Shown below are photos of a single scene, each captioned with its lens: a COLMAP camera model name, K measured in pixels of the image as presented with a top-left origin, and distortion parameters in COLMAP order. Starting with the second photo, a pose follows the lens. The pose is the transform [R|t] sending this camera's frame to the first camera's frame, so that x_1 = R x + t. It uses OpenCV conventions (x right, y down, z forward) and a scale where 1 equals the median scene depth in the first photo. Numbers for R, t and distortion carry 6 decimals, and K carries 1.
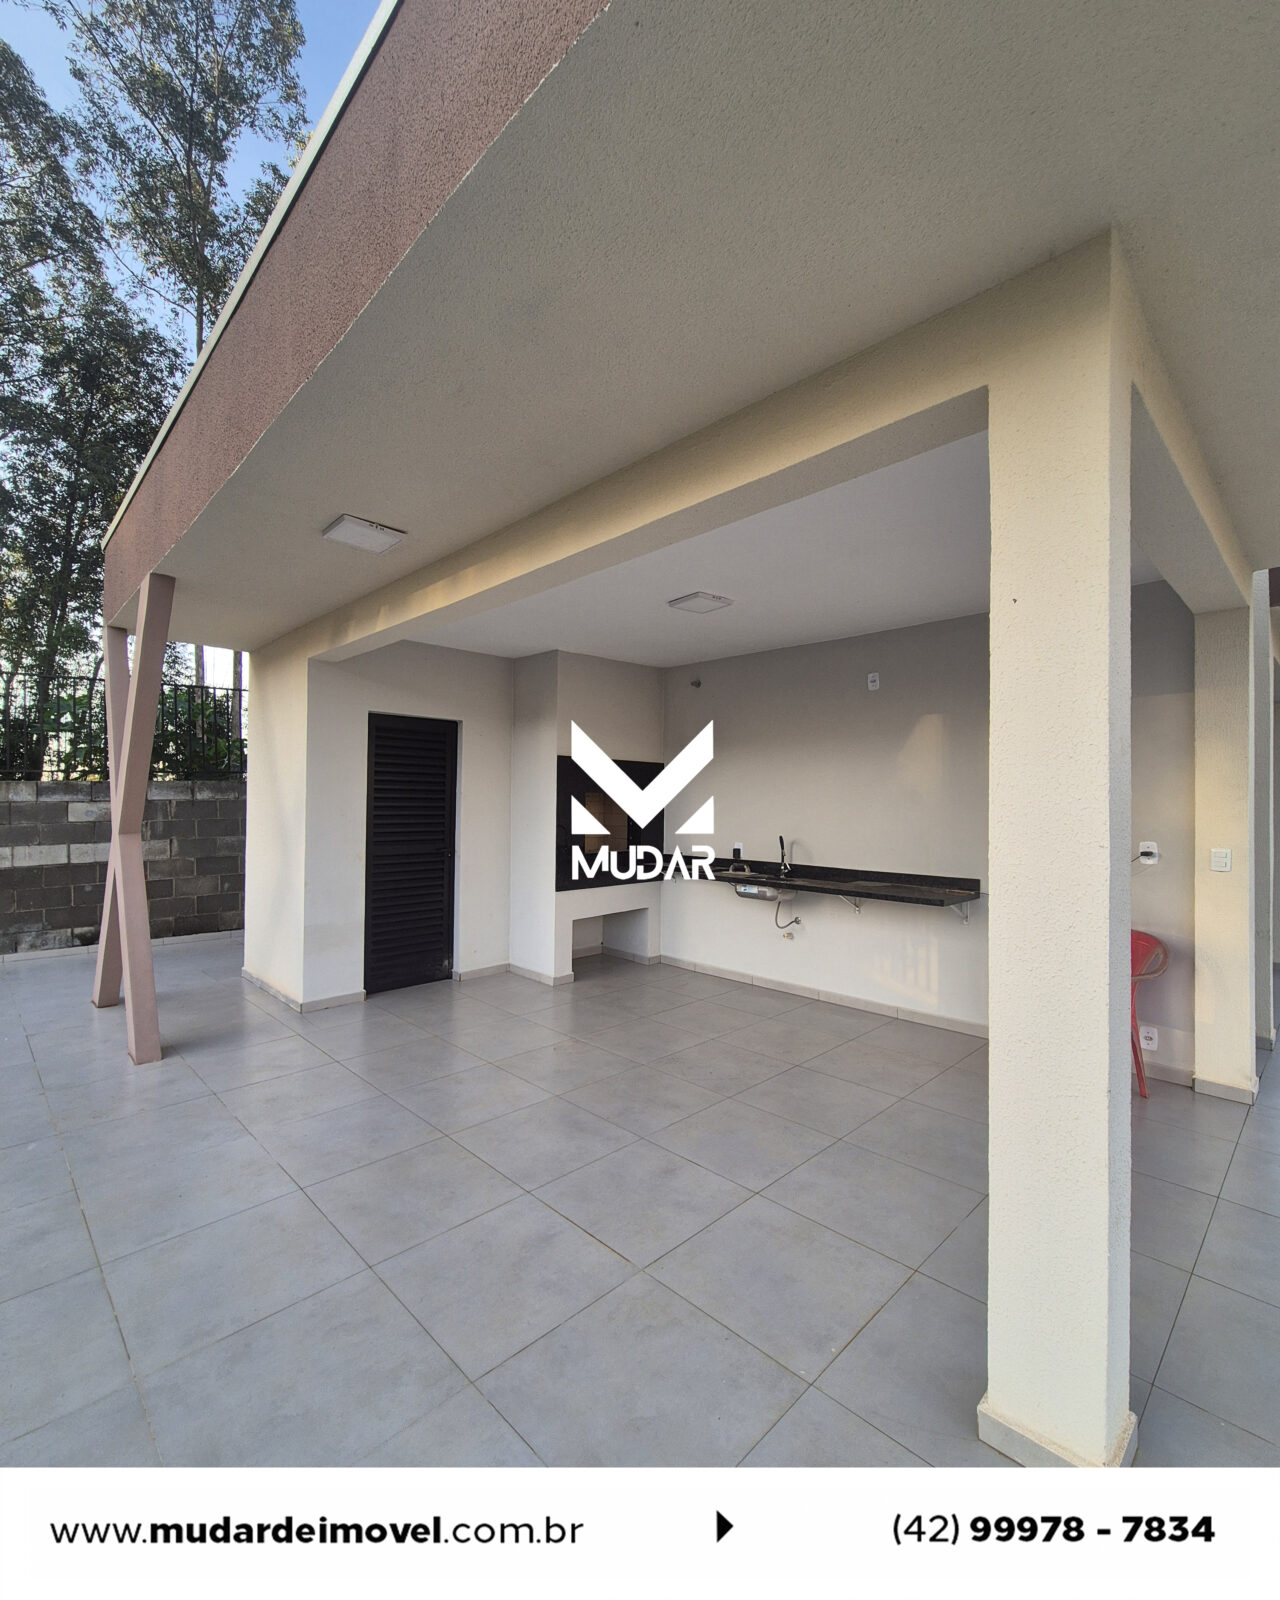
lens RADIAL K [[698.3, 0, 640.0], [0, 698.3, 800.8], [0, 0, 1]] dist [-0.017615, 0.002604]
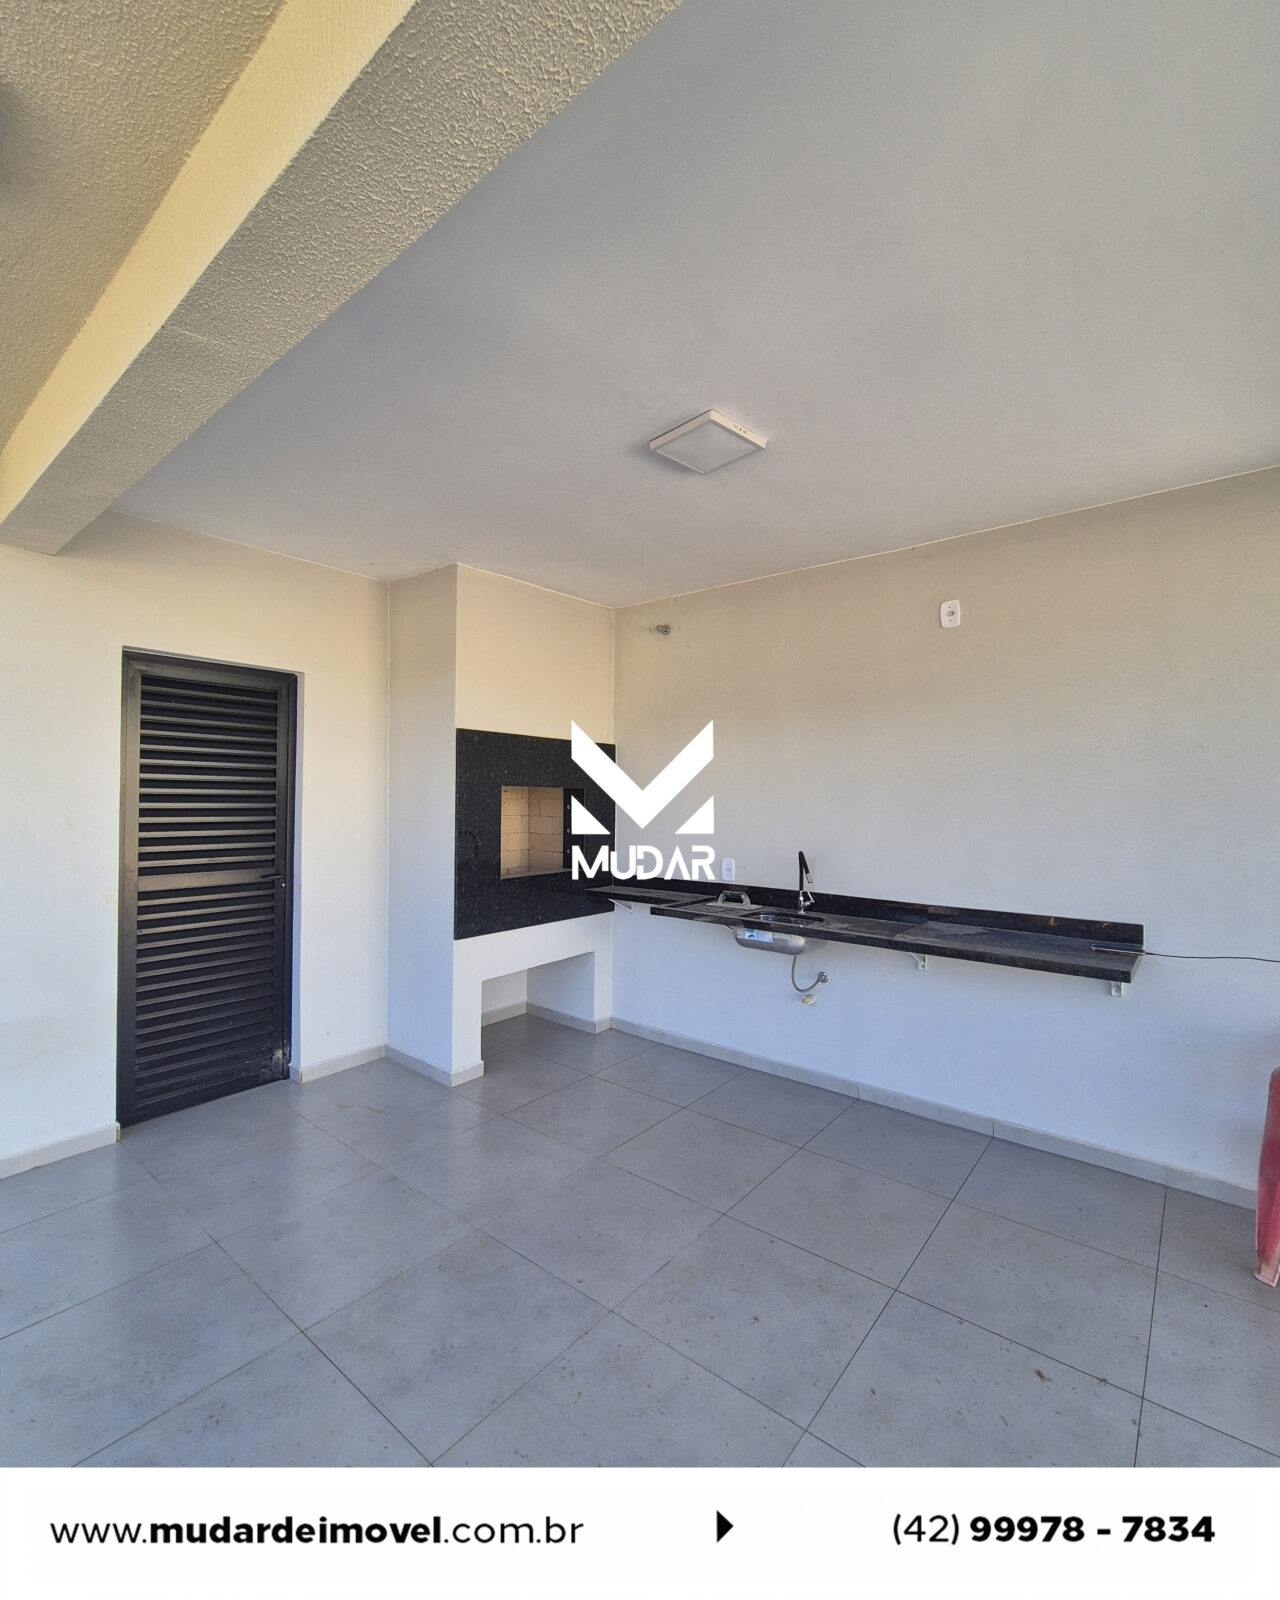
lens RADIAL K [[698.3, 0, 636.9], [0, 698.3, 788.7], [0, 0, 1]] dist [-0.017615, 0.002604]
pose [[0.994597, -0.002466, 0.103778, -0.020221], [0.002987, 0.999984, -0.004861, -0.005895], [-0.103764, 0.005144, 0.994589, 0.351944]]
